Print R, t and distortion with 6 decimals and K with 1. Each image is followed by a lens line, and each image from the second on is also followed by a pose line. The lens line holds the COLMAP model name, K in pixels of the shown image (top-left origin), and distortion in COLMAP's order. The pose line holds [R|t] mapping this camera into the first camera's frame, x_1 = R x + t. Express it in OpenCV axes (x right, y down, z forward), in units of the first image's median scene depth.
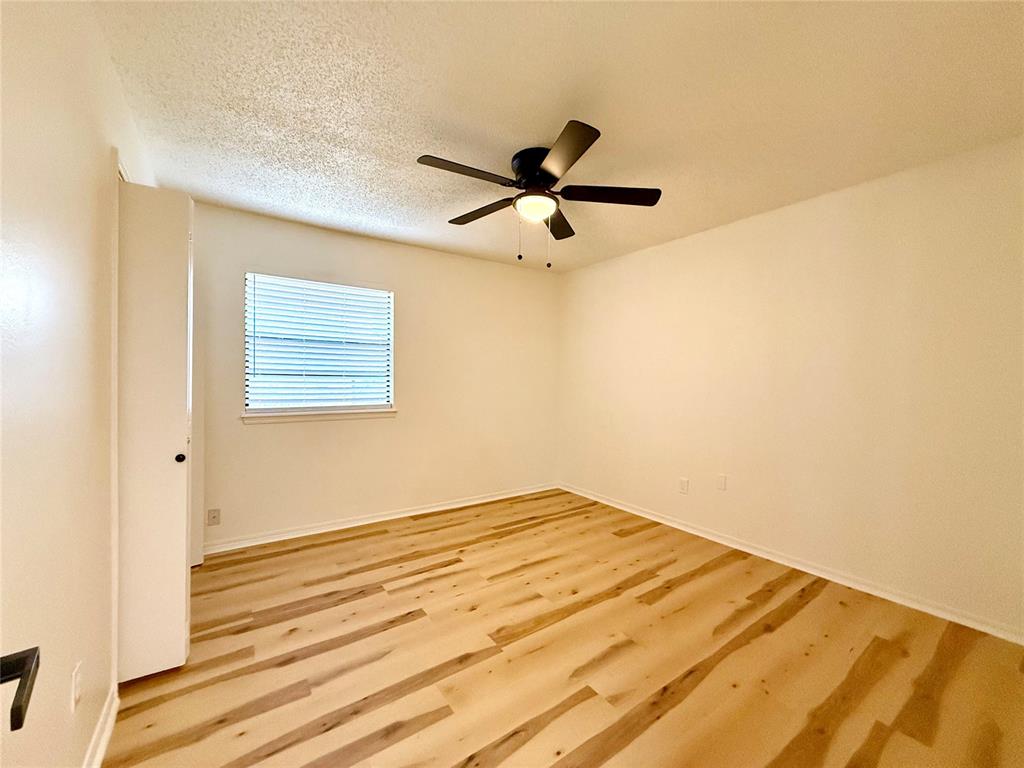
lens RADIAL K [[406.7, 0, 509.5], [0, 406.7, 380.8], [0, 0, 1]] dist [0.000435, 0.000337]
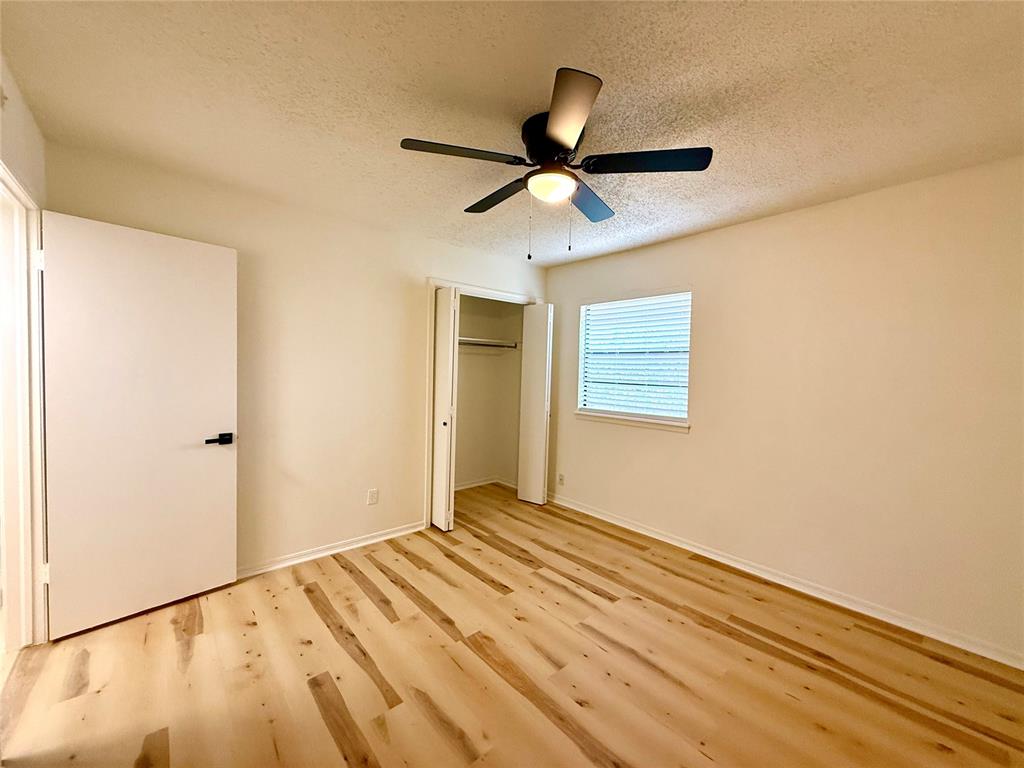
lens RADIAL K [[406.7, 0, 511.6], [0, 406.7, 380.7], [0, 0, 1]] dist [0.000435, 0.000337]
pose [[0.108348, 0.014637, -0.994005, 0.678758], [-0.030752, 0.999462, 0.011366, -0.028620], [0.993637, 0.029336, 0.108740, 0.644377]]
